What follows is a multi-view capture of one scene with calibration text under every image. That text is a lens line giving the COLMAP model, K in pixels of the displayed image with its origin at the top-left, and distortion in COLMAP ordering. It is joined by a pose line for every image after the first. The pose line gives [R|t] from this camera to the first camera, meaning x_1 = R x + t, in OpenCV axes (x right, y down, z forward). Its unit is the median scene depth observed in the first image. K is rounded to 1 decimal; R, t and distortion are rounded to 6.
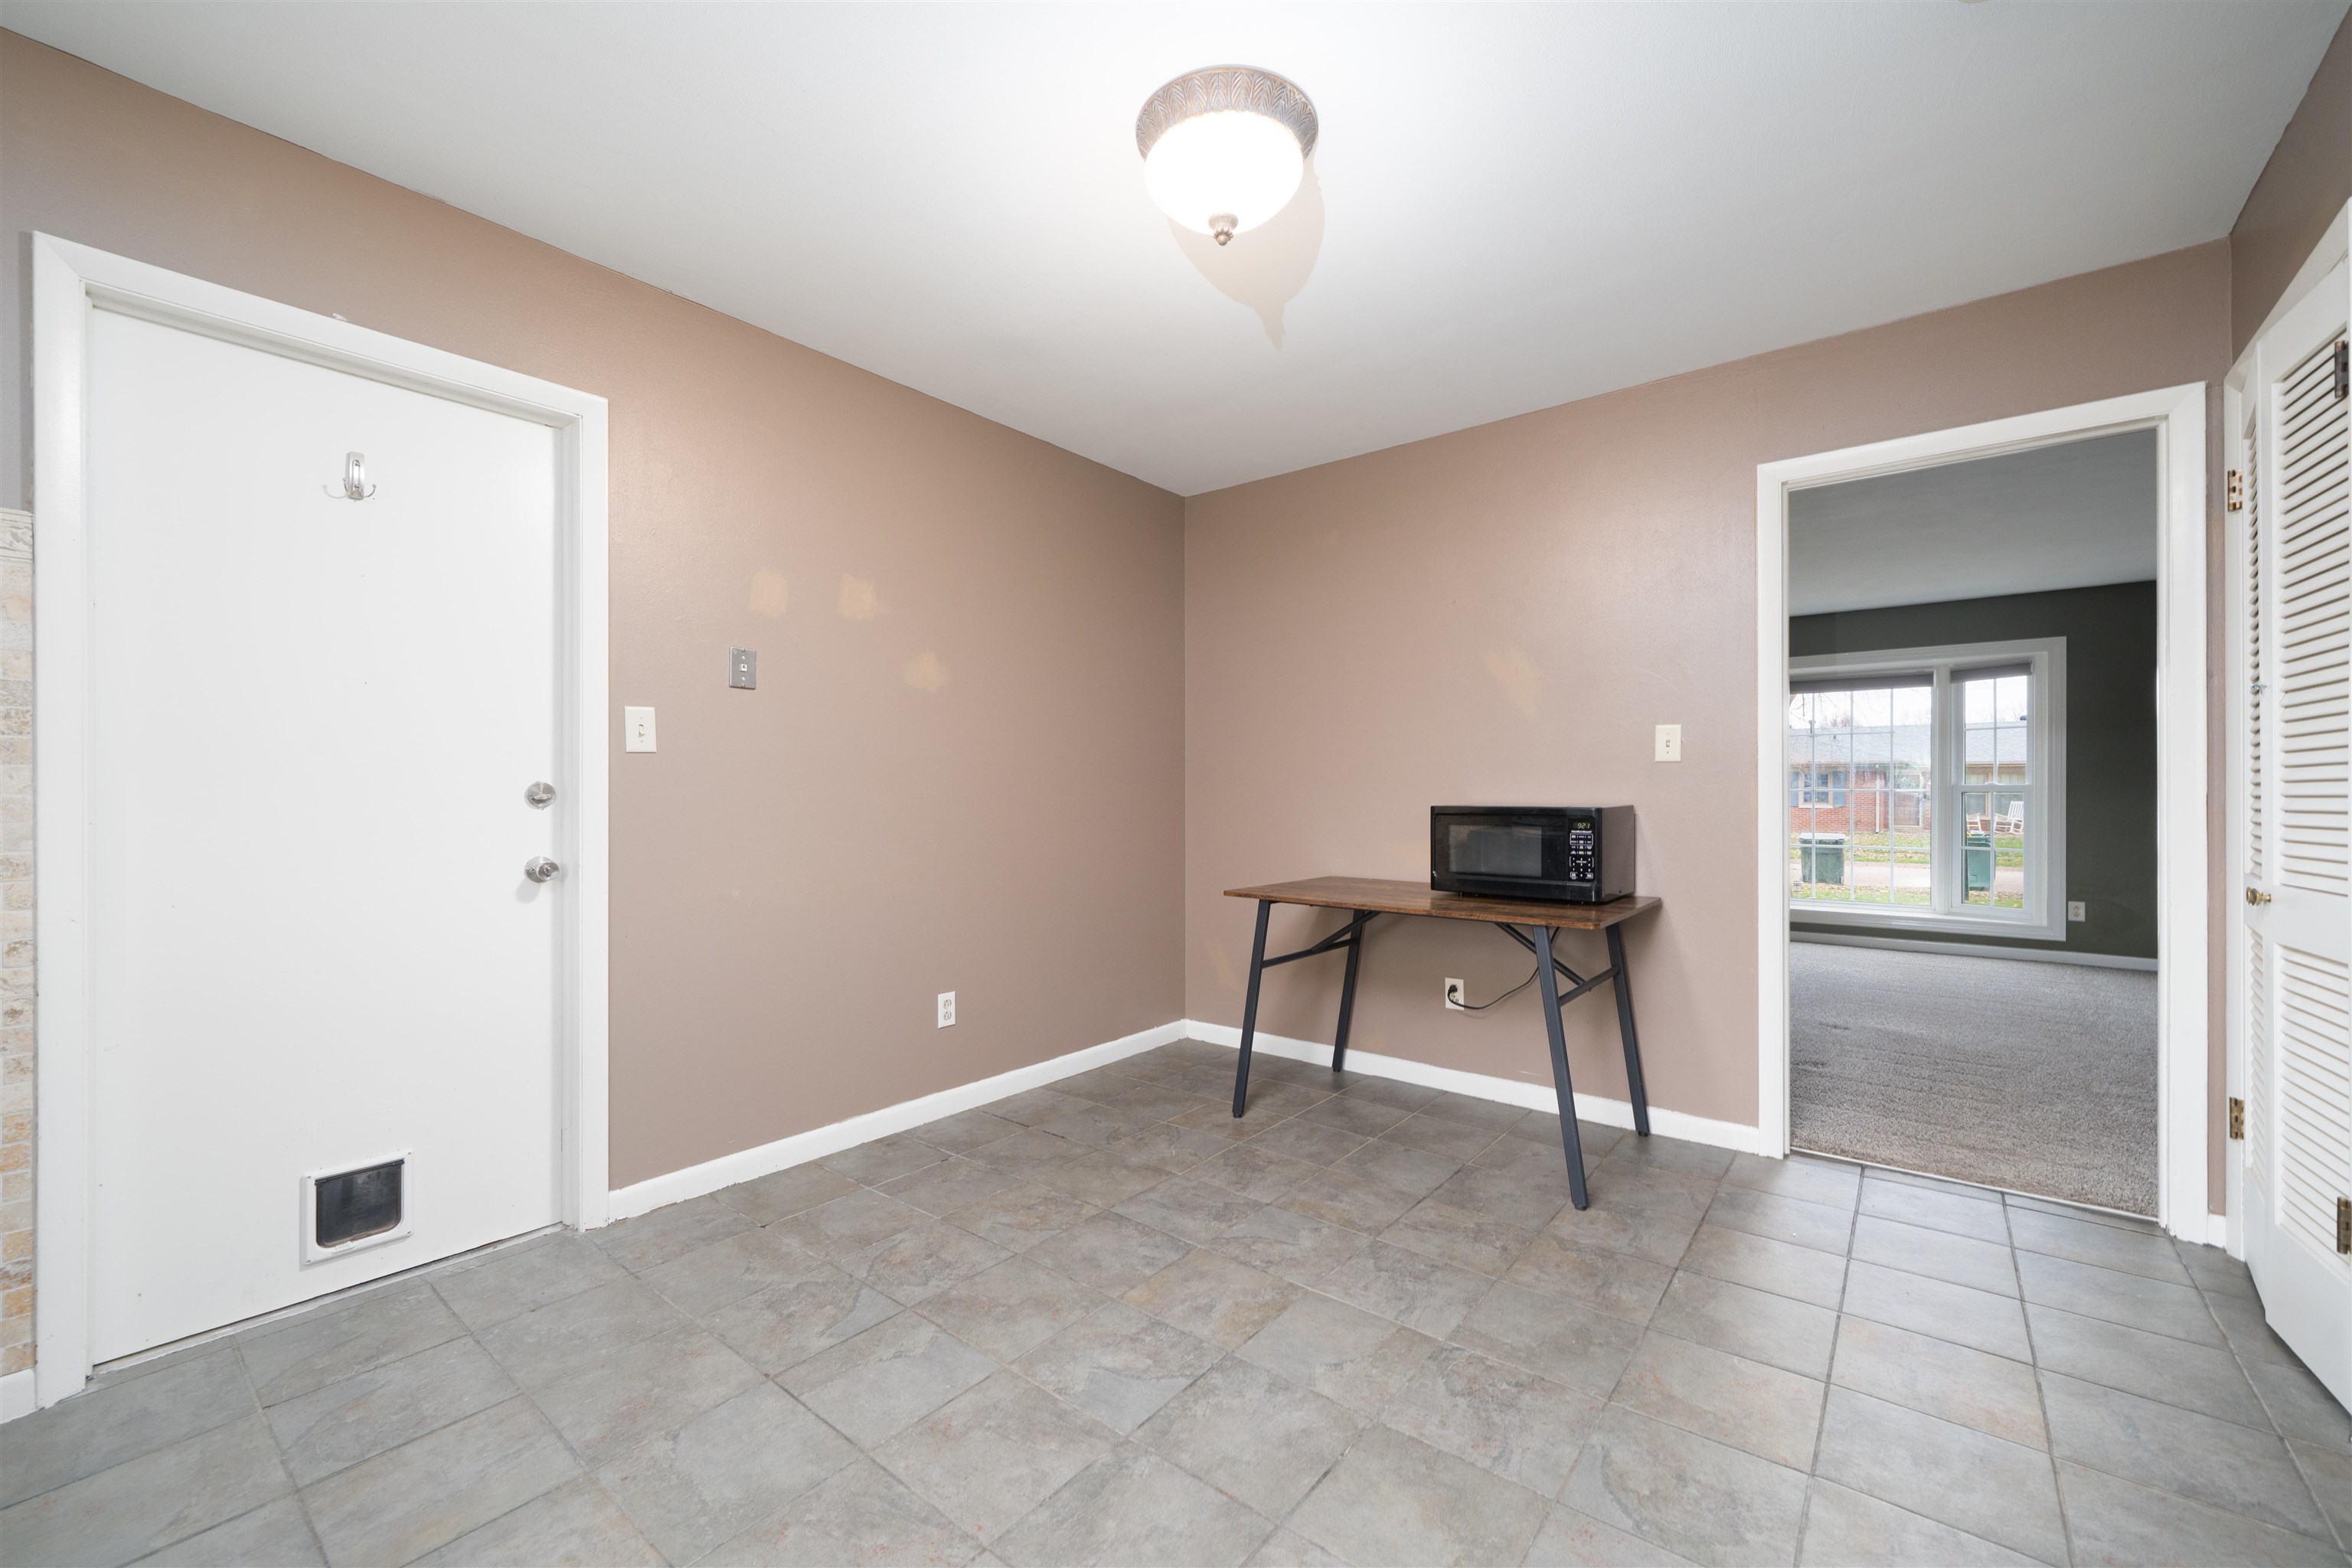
lens RADIAL K [[929.9, 0, 1163.5], [0, 929.9, 790.9], [0, 0, 1]] dist [-0.001127, -0.000087]
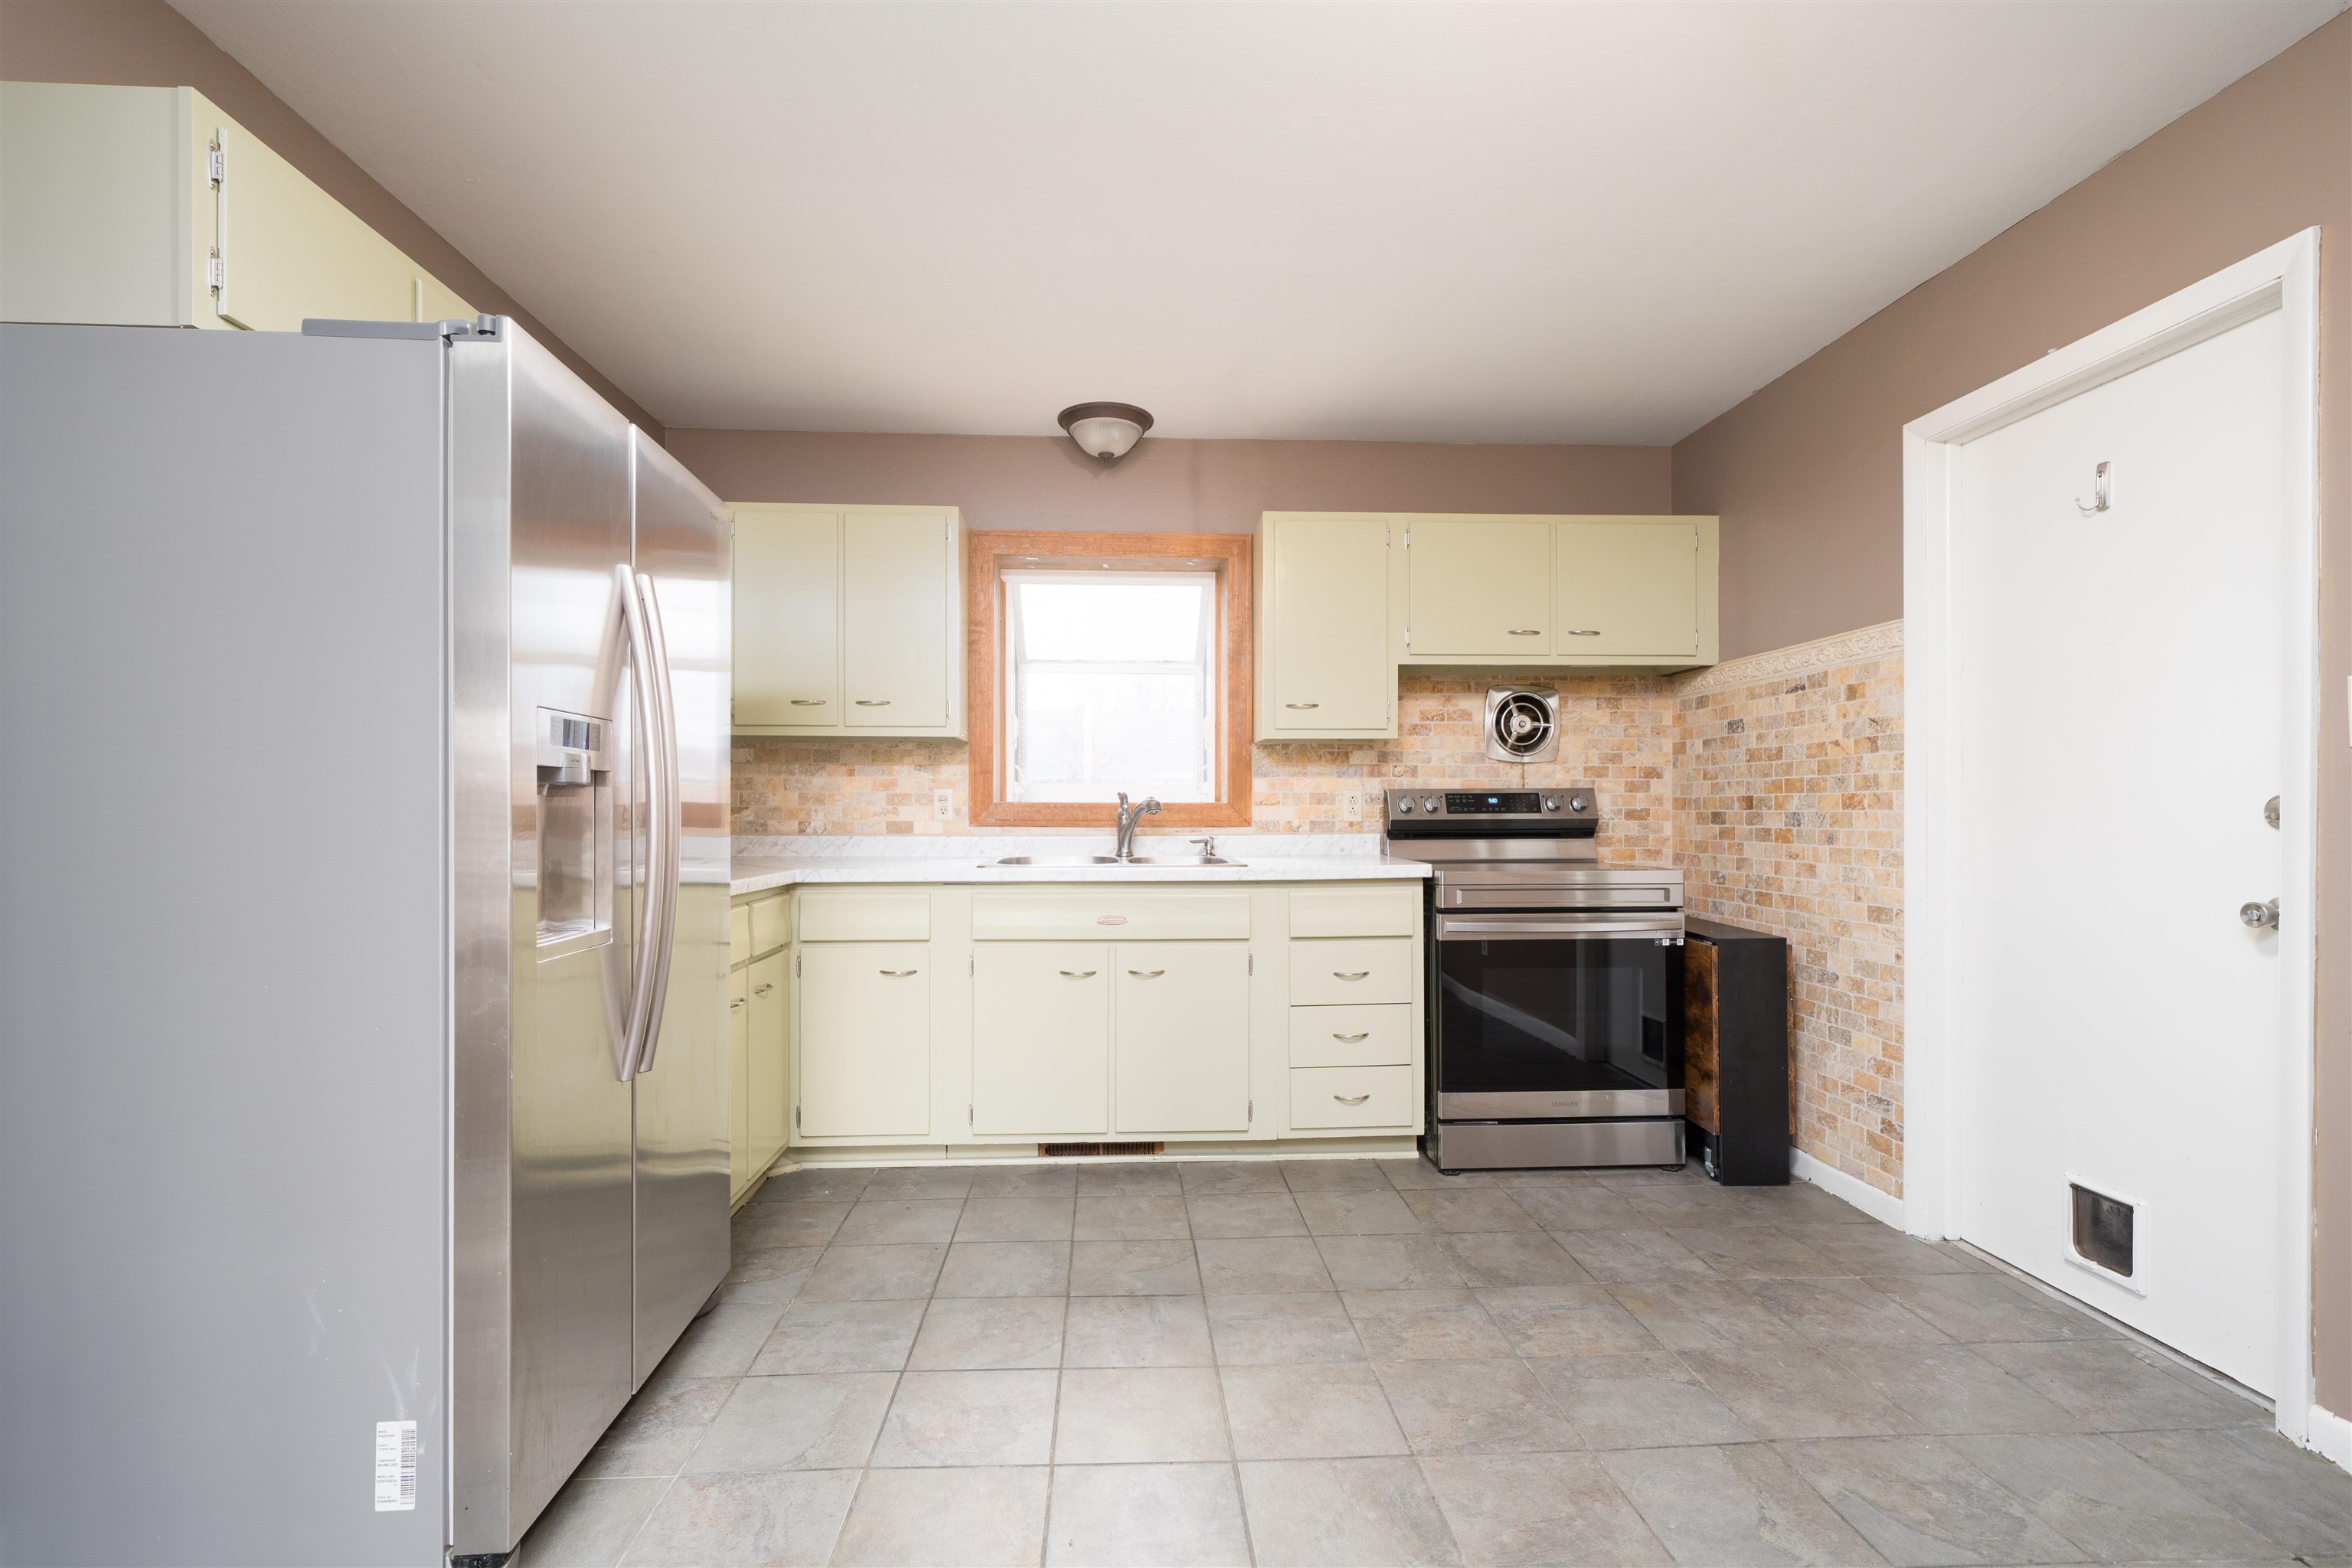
lens RADIAL K [[1054.6, 0, 1164.1], [0, 1054.6, 790.7], [0, 0, 1]] dist [0.002660, 0.000196]
pose [[-0.740107, -0.008715, -0.672432, 0.626589], [0.003448, 0.999854, -0.016753, -0.002207], [0.672480, -0.014718, -0.739969, 1.180591]]
